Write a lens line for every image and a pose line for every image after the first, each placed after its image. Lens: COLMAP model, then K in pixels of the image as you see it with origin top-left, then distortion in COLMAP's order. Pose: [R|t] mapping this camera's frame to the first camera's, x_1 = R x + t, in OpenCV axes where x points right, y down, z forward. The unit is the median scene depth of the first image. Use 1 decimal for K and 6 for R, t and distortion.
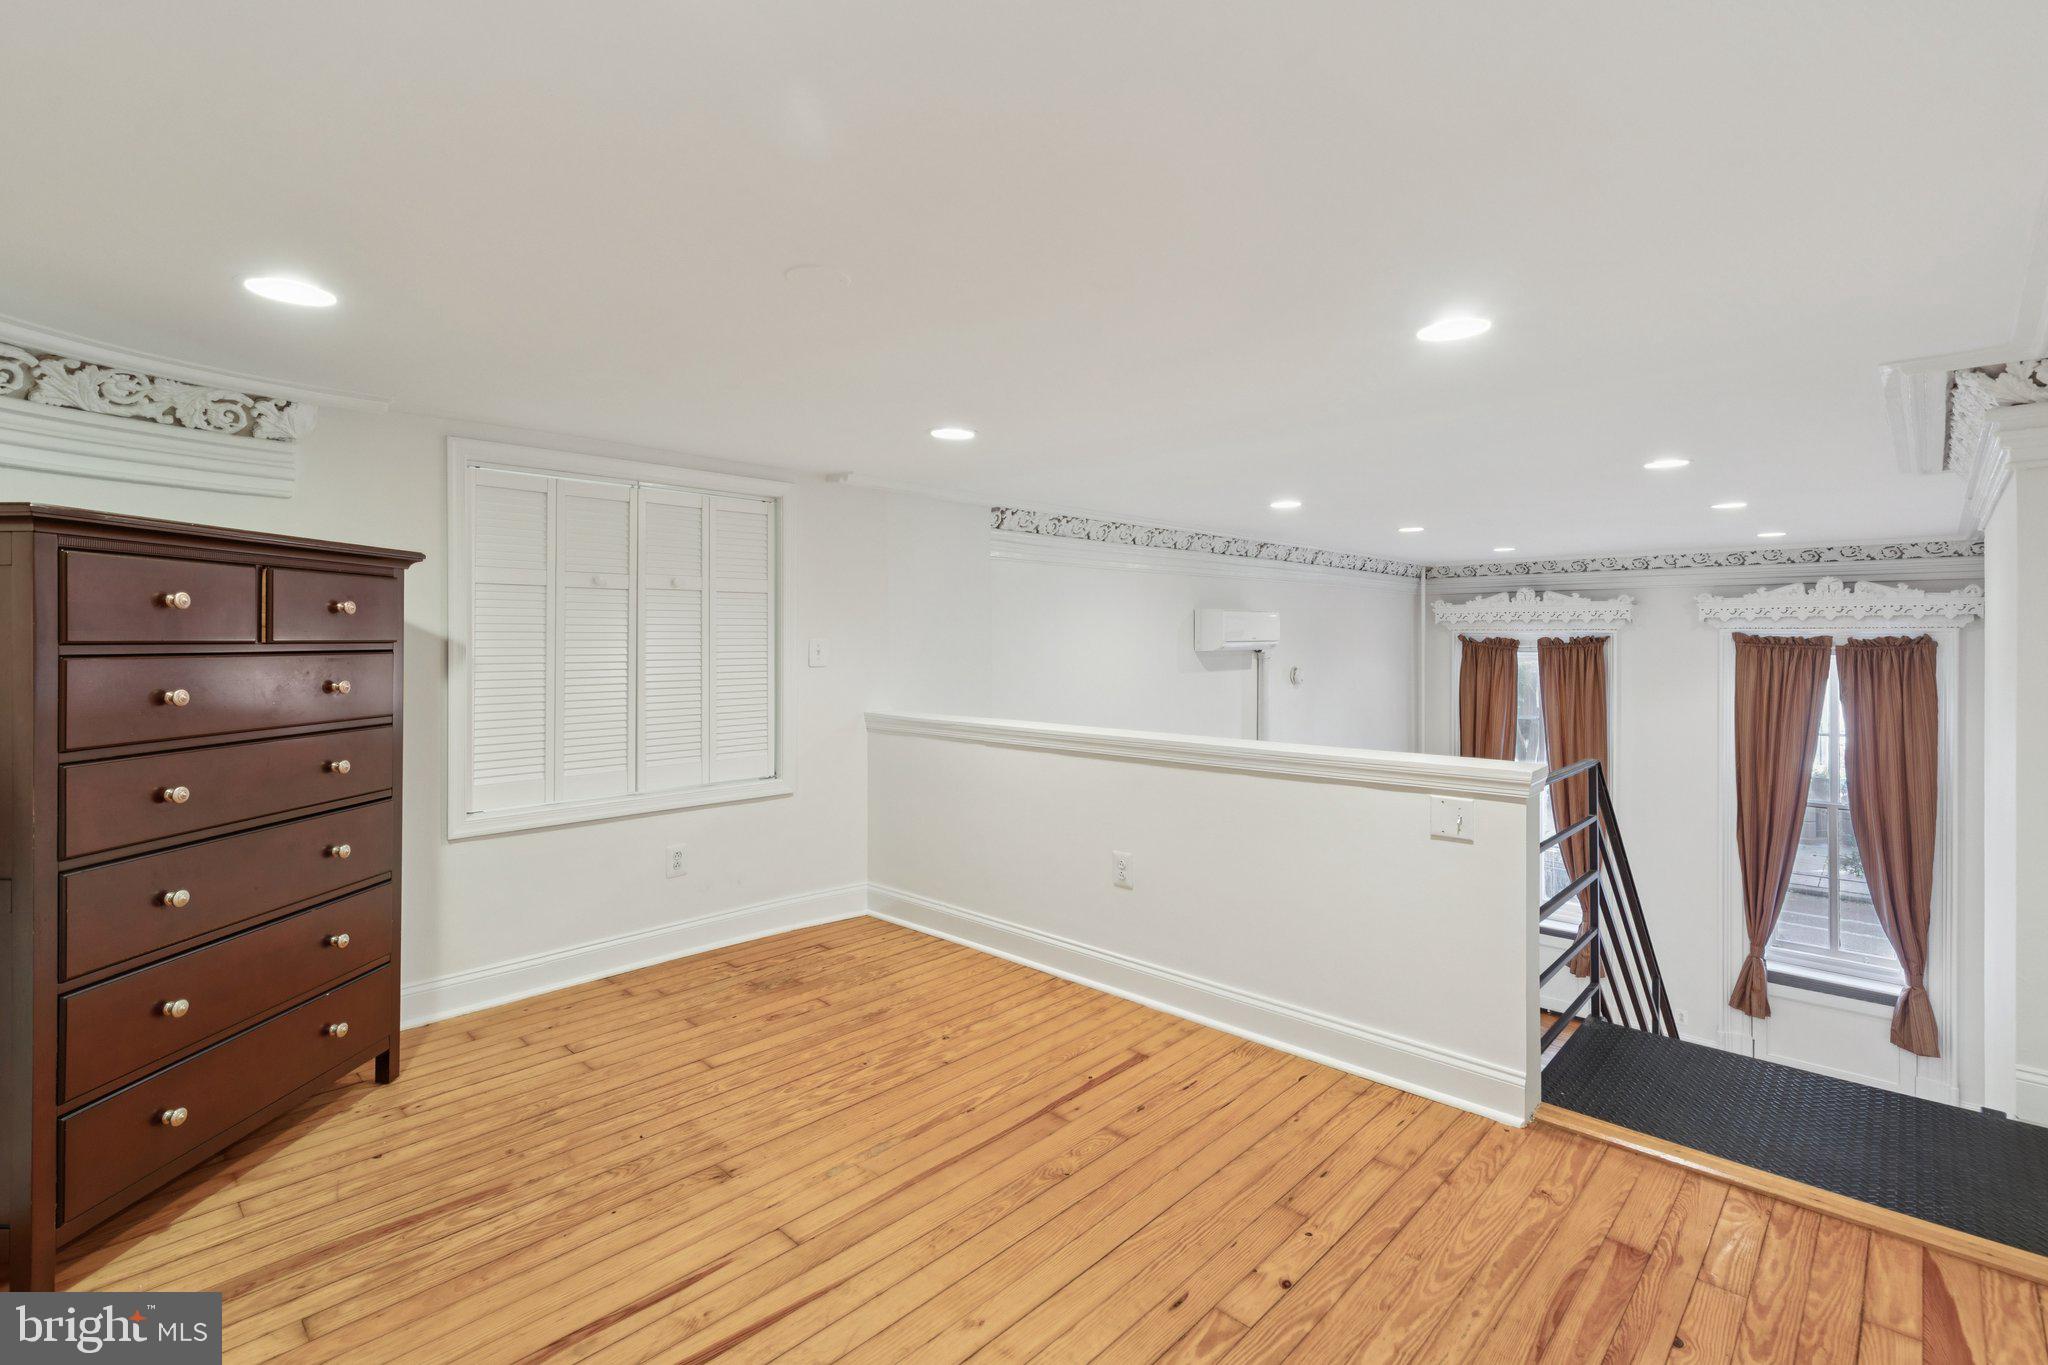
lens RADIAL K [[934.3, 0, 1042.4], [0, 934.3, 629.2], [0, 0, 1]] dist [0.008836, -0.000138]
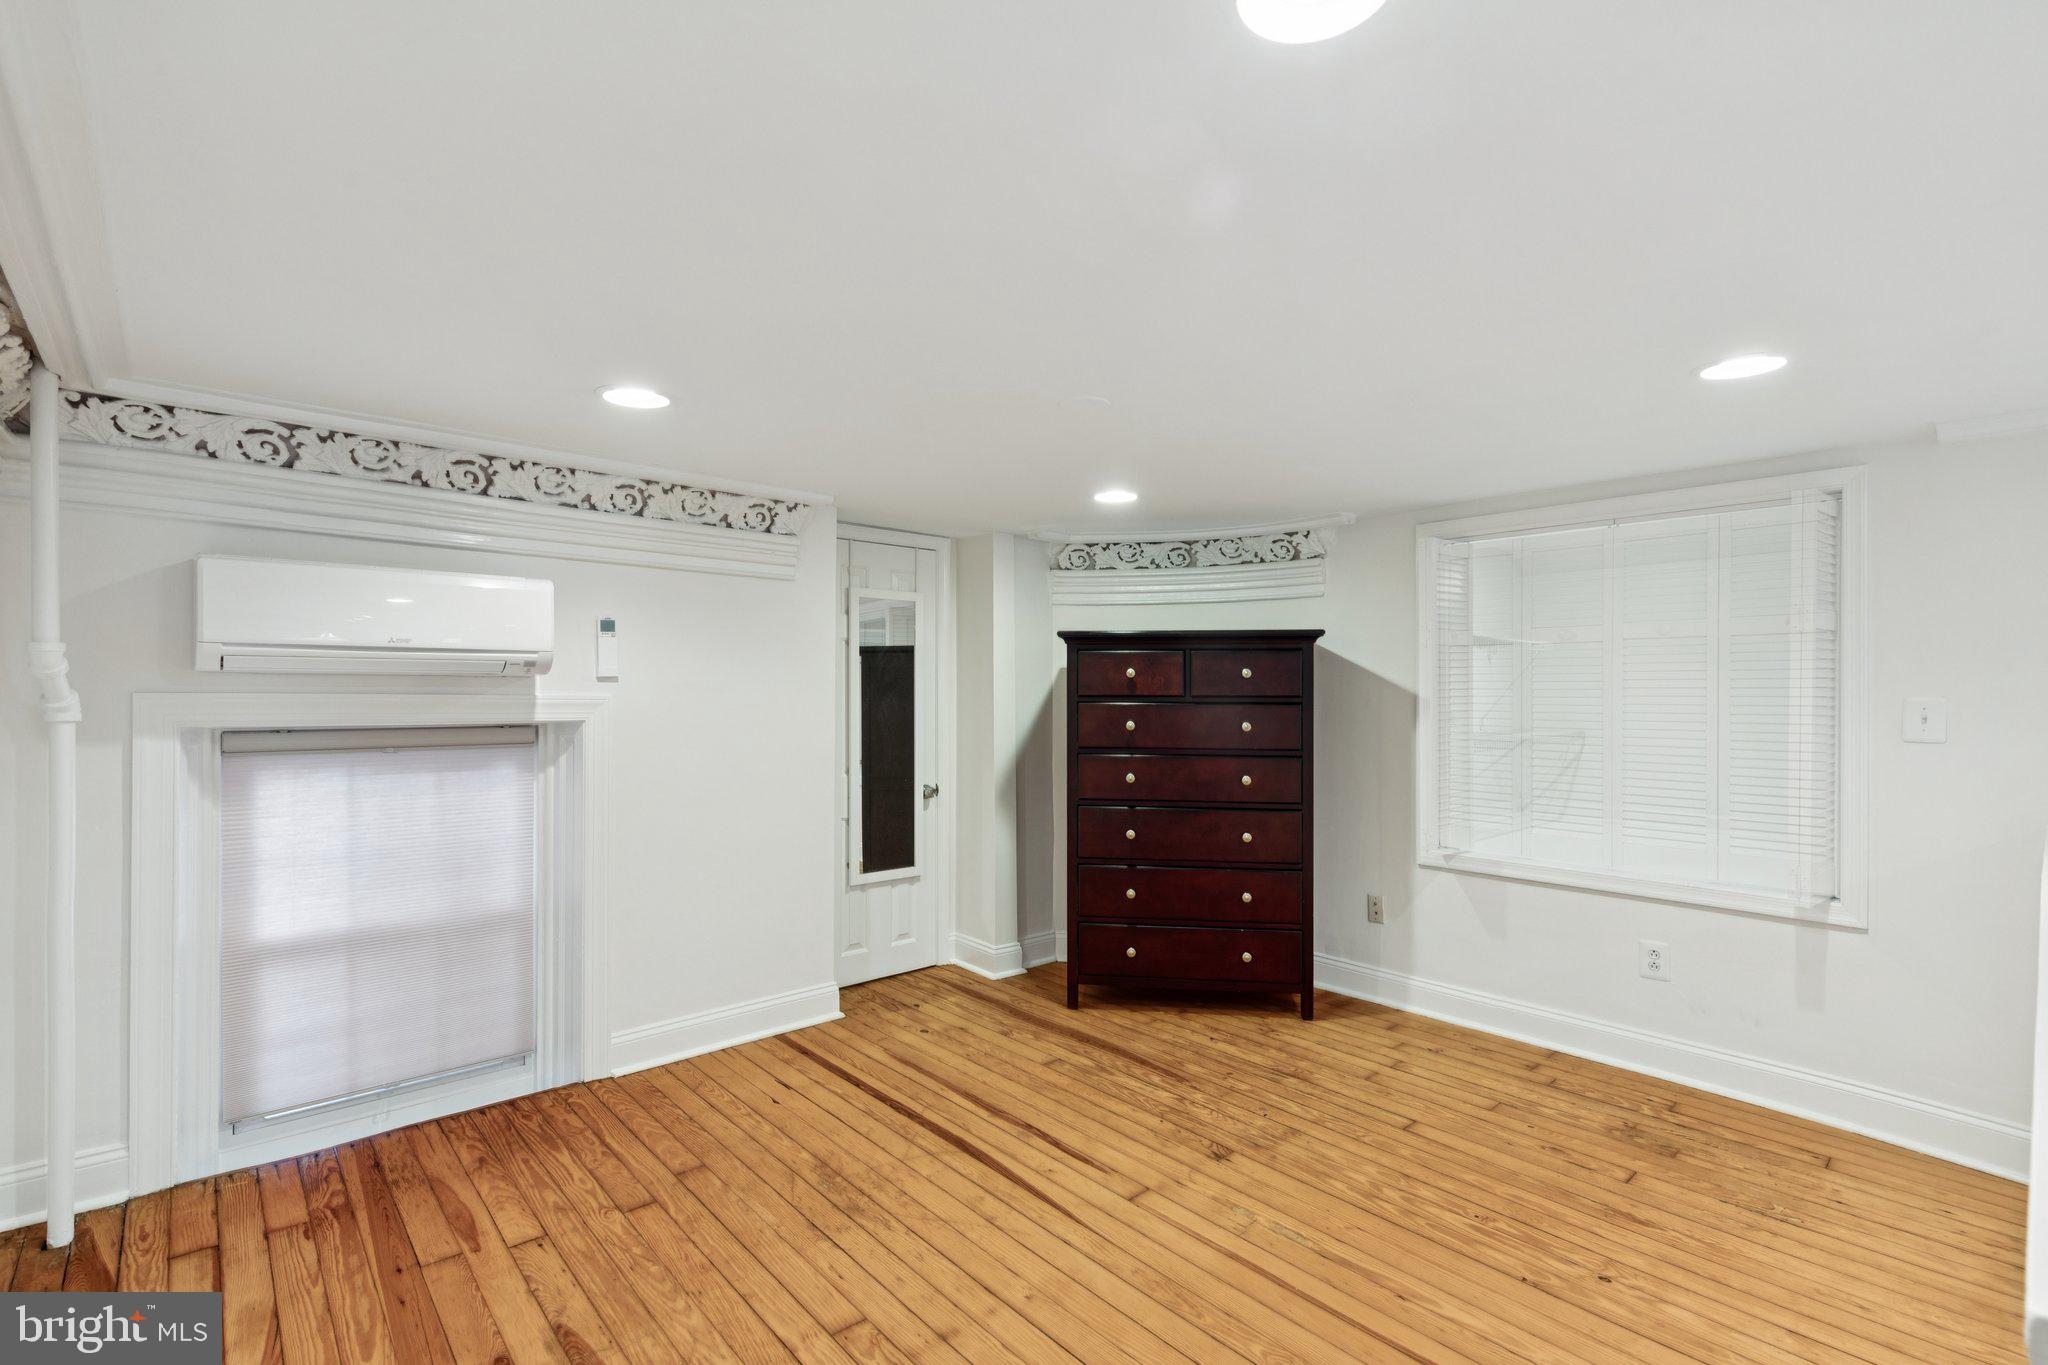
lens RADIAL K [[934.3, 0, 1031.3], [0, 934.3, 695.0], [0, 0, 1]] dist [0.008836, -0.000138]
pose [[-0.083896, 0.000861, -0.996474, 0.678237], [0.005711, 0.999984, 0.000384, 0.007803], [0.996458, -0.005659, -0.083900, 0.706642]]
